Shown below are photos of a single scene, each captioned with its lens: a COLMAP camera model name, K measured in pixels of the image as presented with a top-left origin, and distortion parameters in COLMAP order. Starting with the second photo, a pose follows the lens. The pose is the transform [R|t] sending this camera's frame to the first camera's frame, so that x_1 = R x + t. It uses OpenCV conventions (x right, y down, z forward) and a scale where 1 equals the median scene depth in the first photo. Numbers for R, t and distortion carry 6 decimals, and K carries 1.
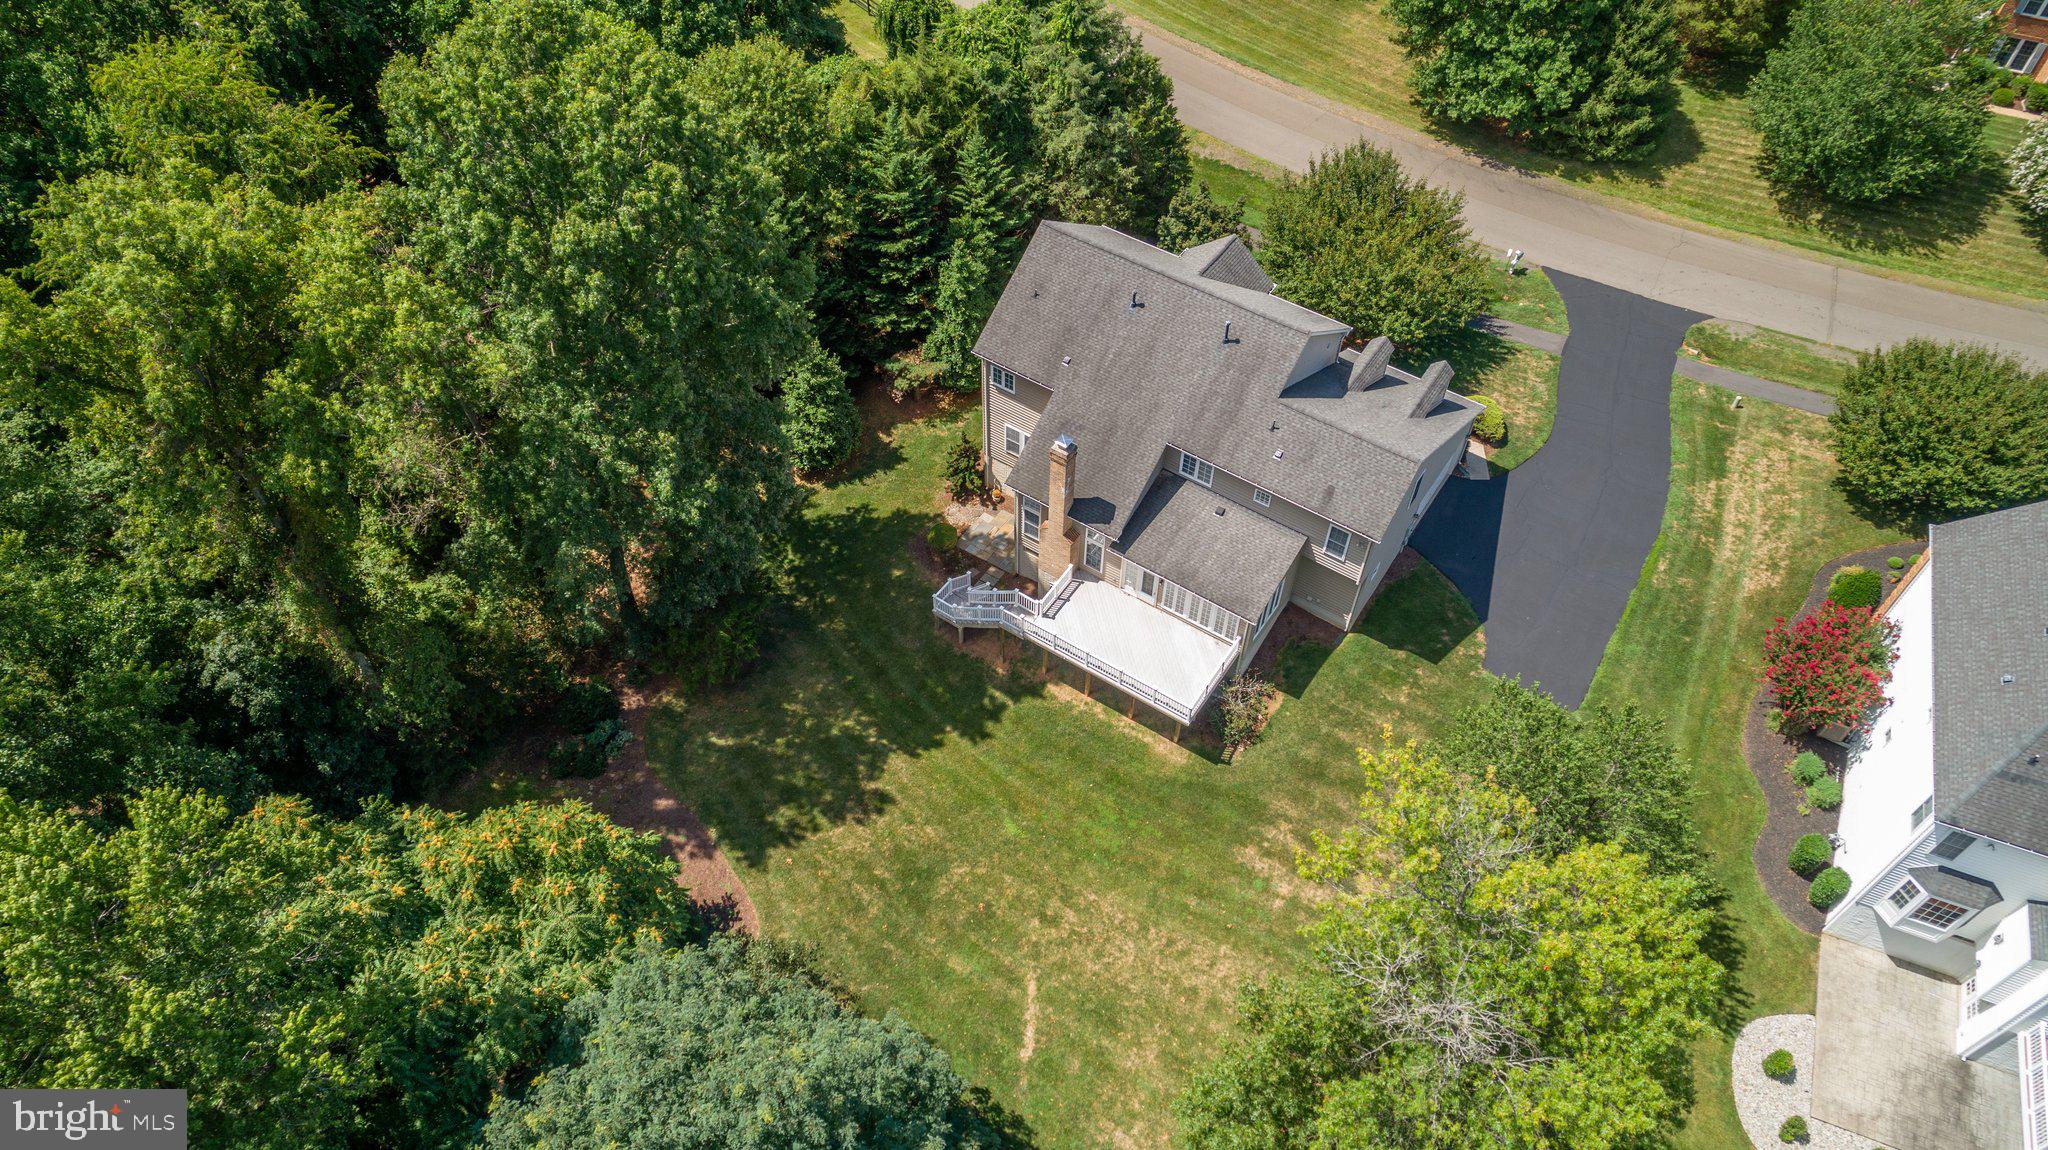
lens RADIAL K [[1382.1, 0, 1025.0], [0, 1382.1, 574.1], [0, 0, 1]] dist [-0.012684, 0.011655]
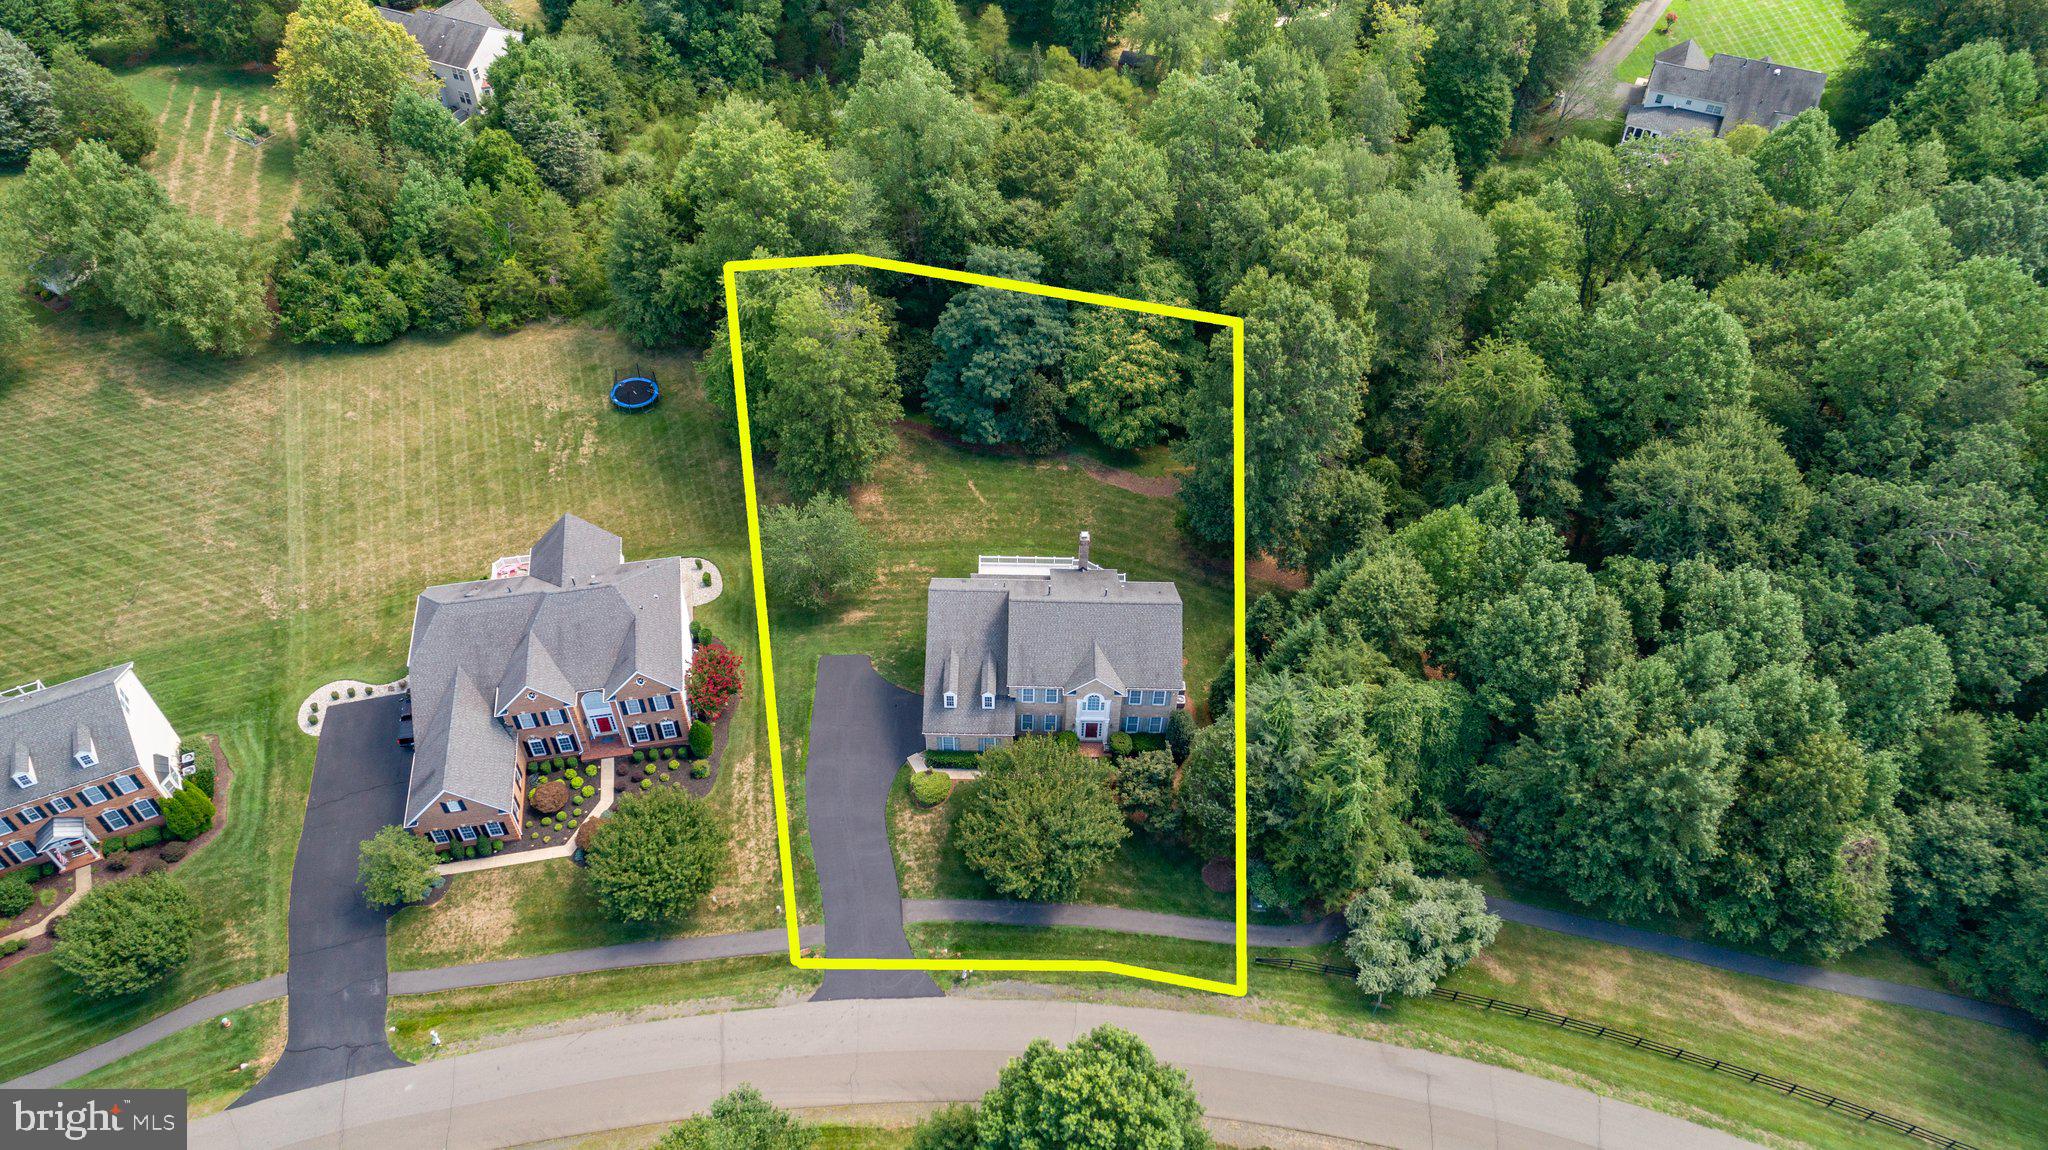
lens RADIAL K [[1382.1, 0, 1023.9], [0, 1382.1, 579.0], [0, 0, 1]] dist [-0.012684, 0.011655]
pose [[-0.838764, 0.380324, -0.389651, 0.855513], [-0.433583, -0.033654, 0.900485, -1.758353], [0.329363, 0.924241, 0.193130, 0.582118]]
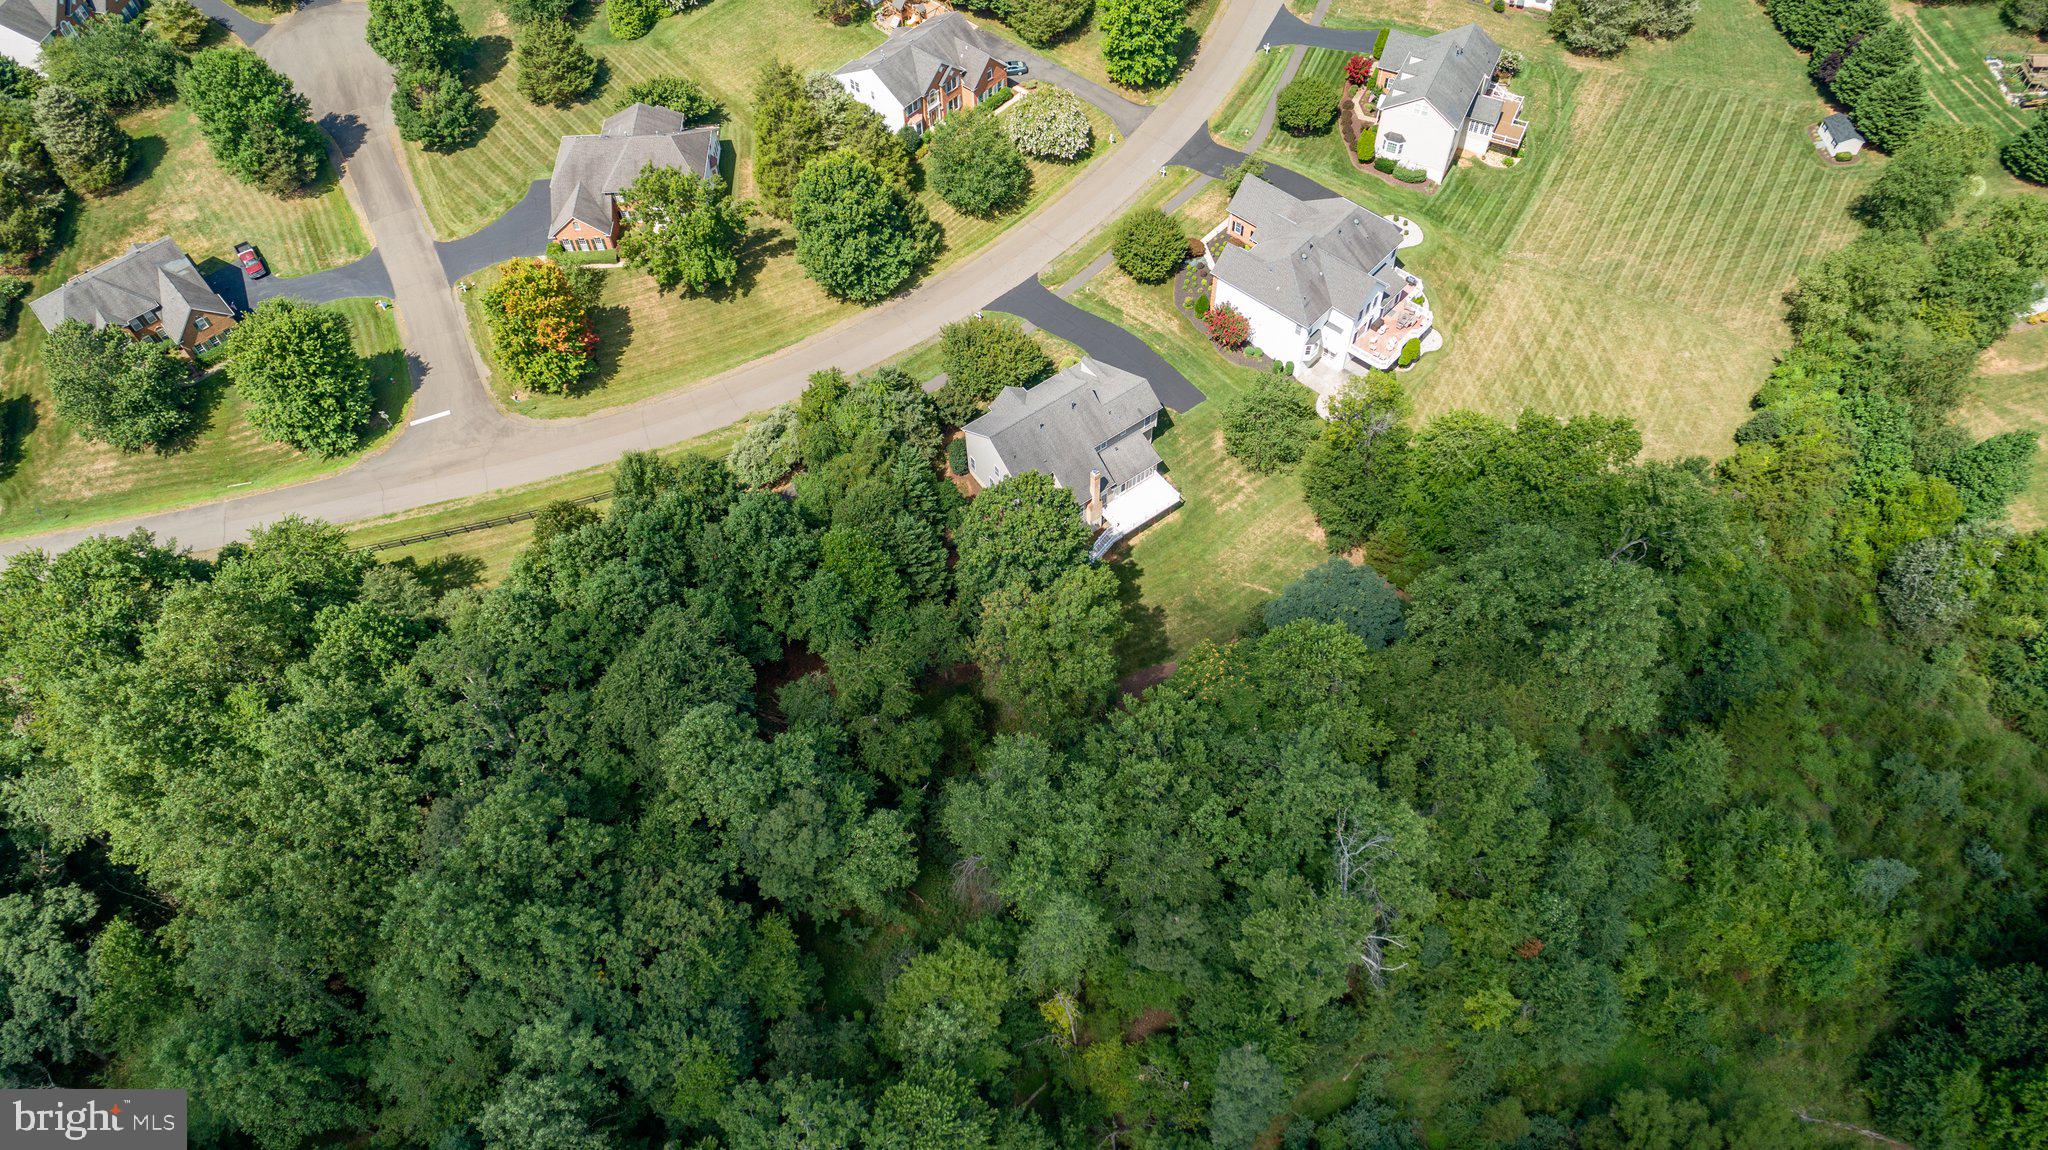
lens RADIAL K [[1382.1, 0, 1018.2], [0, 1382.1, 563.2], [0, 0, 1]] dist [-0.012684, 0.011655]
pose [[0.343141, -0.780226, 0.522973, -1.424851], [0.744978, 0.565174, 0.354380, -0.963339], [-0.572068, 0.268002, 0.775186, -0.852140]]
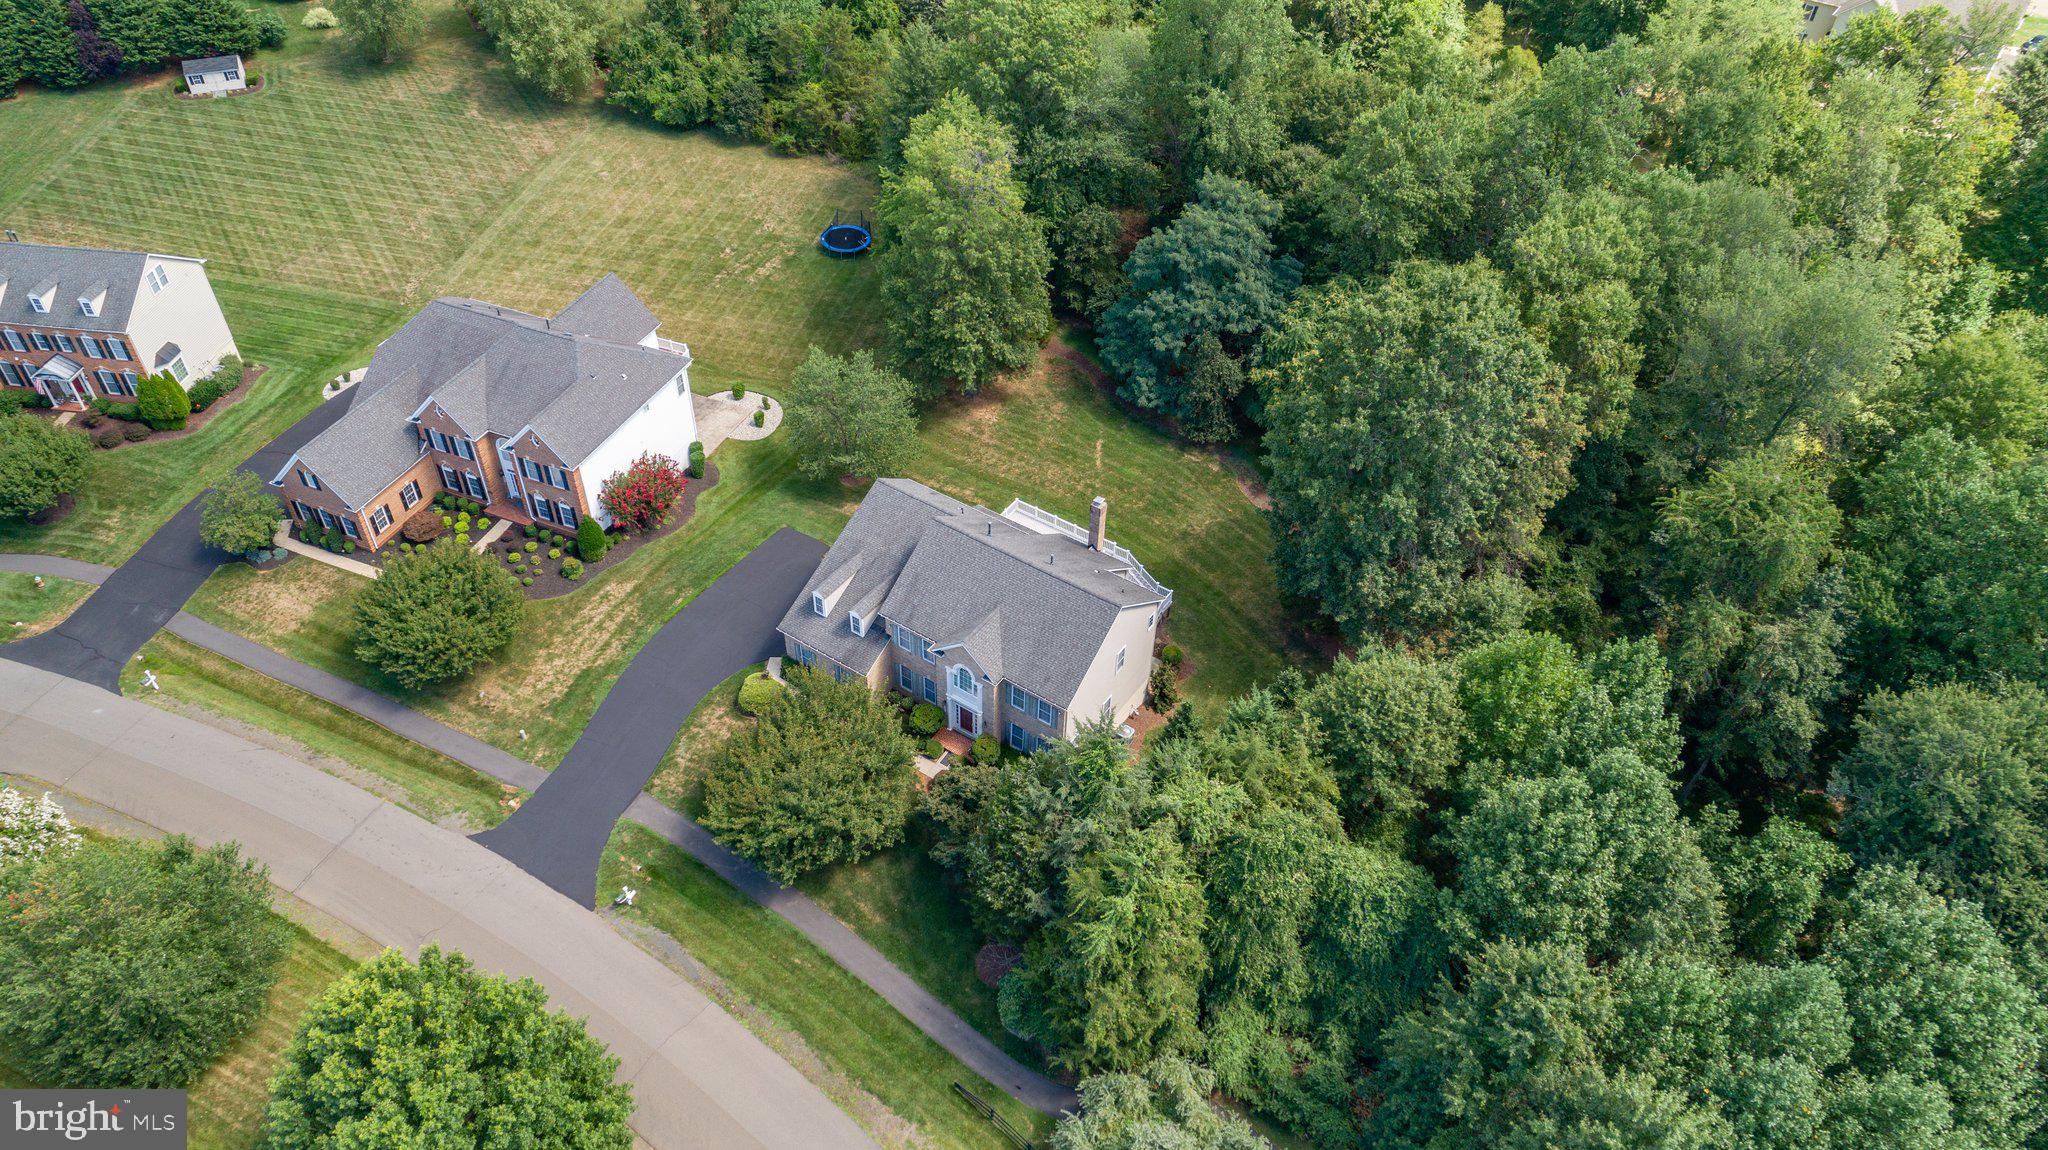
lens RADIAL K [[1382.1, 0, 1021.8], [0, 1382.1, 581.6], [0, 0, 1]] dist [-0.012684, 0.011655]
pose [[-0.999483, -0.028313, -0.015213, 0.126395], [-0.013512, -0.059338, 0.998146, -1.543702], [-0.029163, 0.997836, 0.058925, 0.920826]]
